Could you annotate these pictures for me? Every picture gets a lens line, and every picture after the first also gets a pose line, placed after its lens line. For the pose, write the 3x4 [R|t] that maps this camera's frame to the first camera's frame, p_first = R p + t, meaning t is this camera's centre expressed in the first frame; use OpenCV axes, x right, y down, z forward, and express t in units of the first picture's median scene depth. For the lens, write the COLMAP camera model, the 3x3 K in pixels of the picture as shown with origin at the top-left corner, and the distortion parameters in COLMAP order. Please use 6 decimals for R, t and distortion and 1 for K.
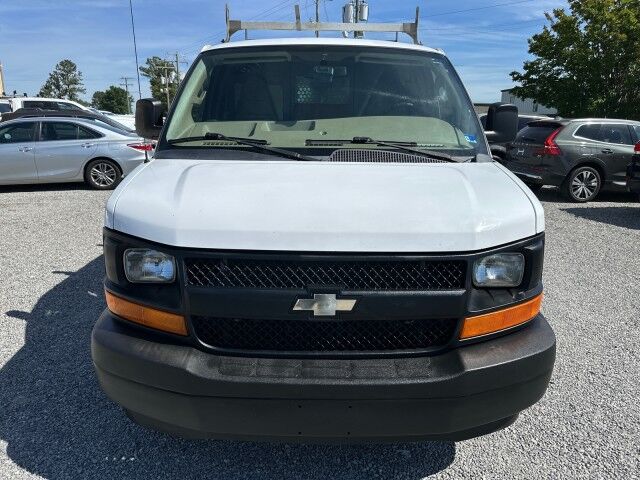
lens RADIAL K [[457.9, 0, 322.8], [0, 457.9, 241.9], [0, 0, 1]] dist [0.038920, -0.040308]
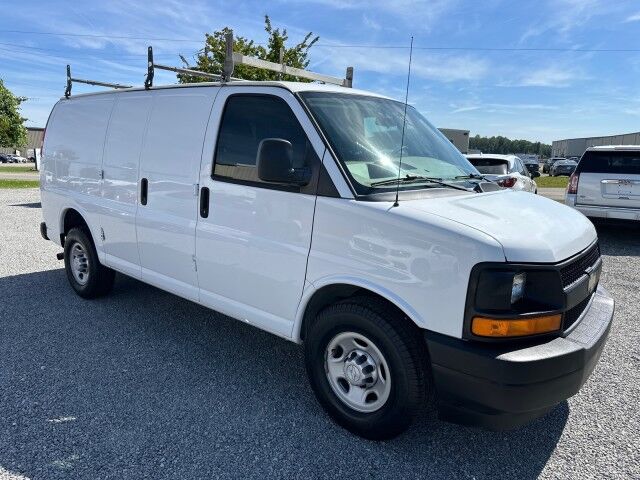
lens RADIAL K [[457.9, 0, 317.2], [0, 457.9, 242.6], [0, 0, 1]] dist [0.038920, -0.040308]
pose [[0.615935, -0.127880, 0.777348, -1.008559], [0.170930, 0.984924, 0.026591, -0.114894], [-0.769030, 0.116494, 0.628508, 0.392107]]
